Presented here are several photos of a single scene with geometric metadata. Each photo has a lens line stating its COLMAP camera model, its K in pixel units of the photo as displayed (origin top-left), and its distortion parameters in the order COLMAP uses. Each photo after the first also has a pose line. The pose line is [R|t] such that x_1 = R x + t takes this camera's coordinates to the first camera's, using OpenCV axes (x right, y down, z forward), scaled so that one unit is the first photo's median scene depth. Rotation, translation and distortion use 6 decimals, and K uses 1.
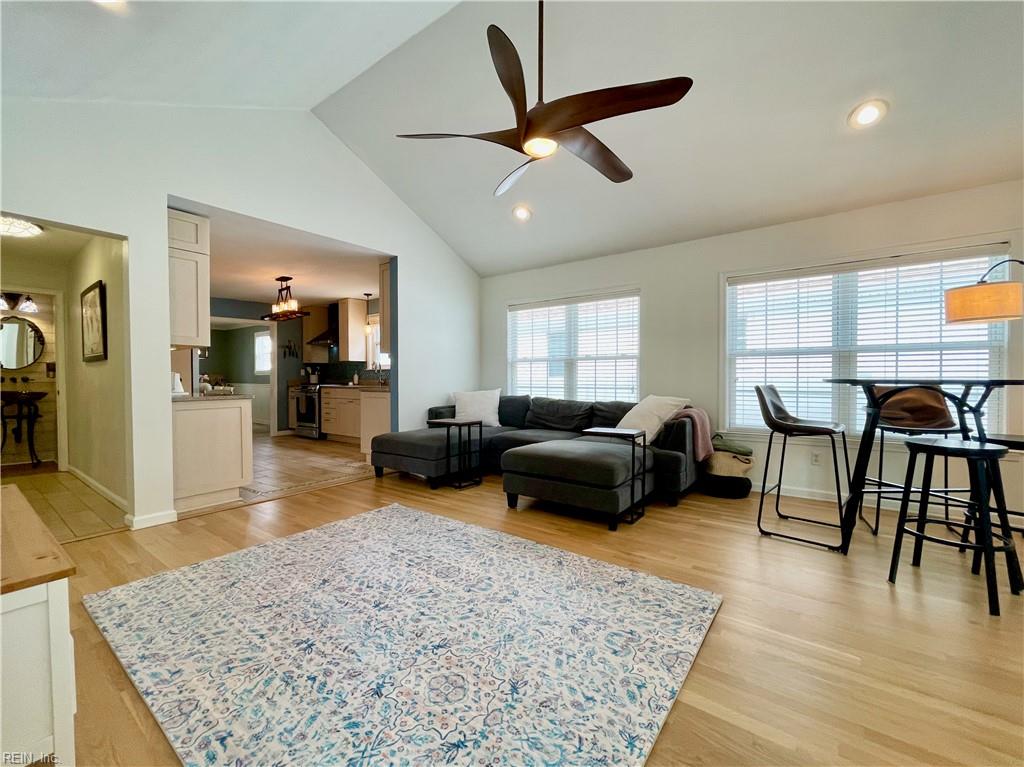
lens RADIAL K [[416.0, 0, 513.4], [0, 416.0, 388.0], [0, 0, 1]] dist [0.006528, 0.000201]
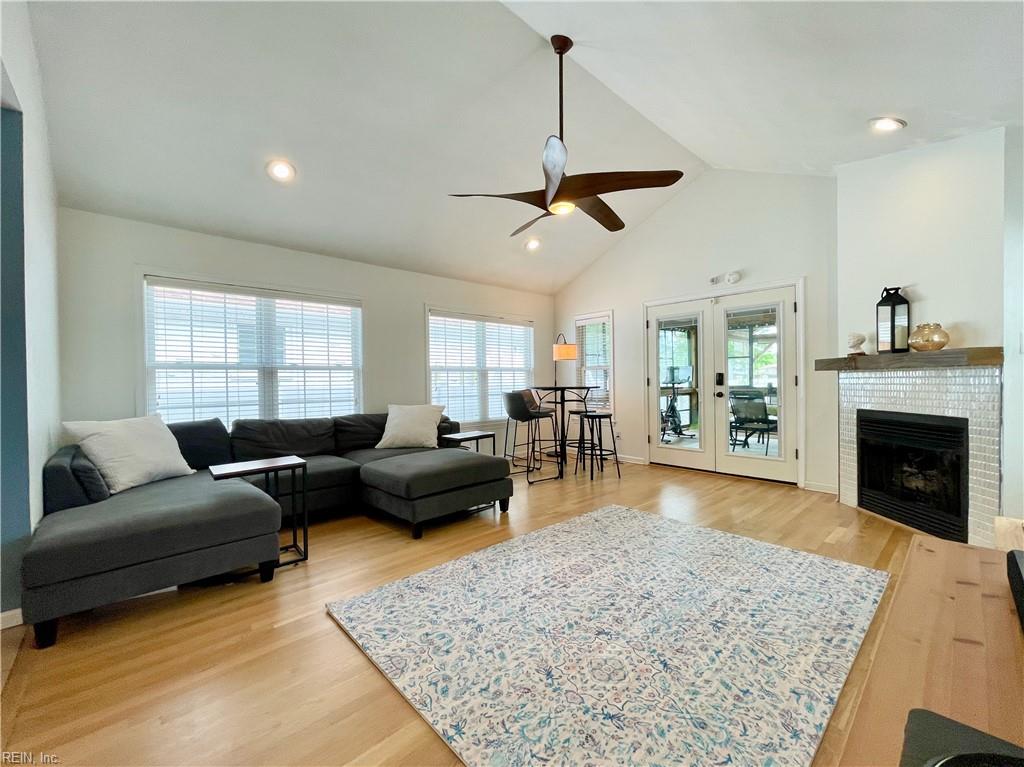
lens RADIAL K [[416.0, 0, 513.2], [0, 416.0, 381.1], [0, 0, 1]] dist [0.006528, 0.000201]
pose [[0.194773, 0.005005, 0.980835, -1.696166], [0.037715, 0.999209, -0.012588, -0.049825], [-0.980123, 0.039444, 0.194431, 1.281130]]
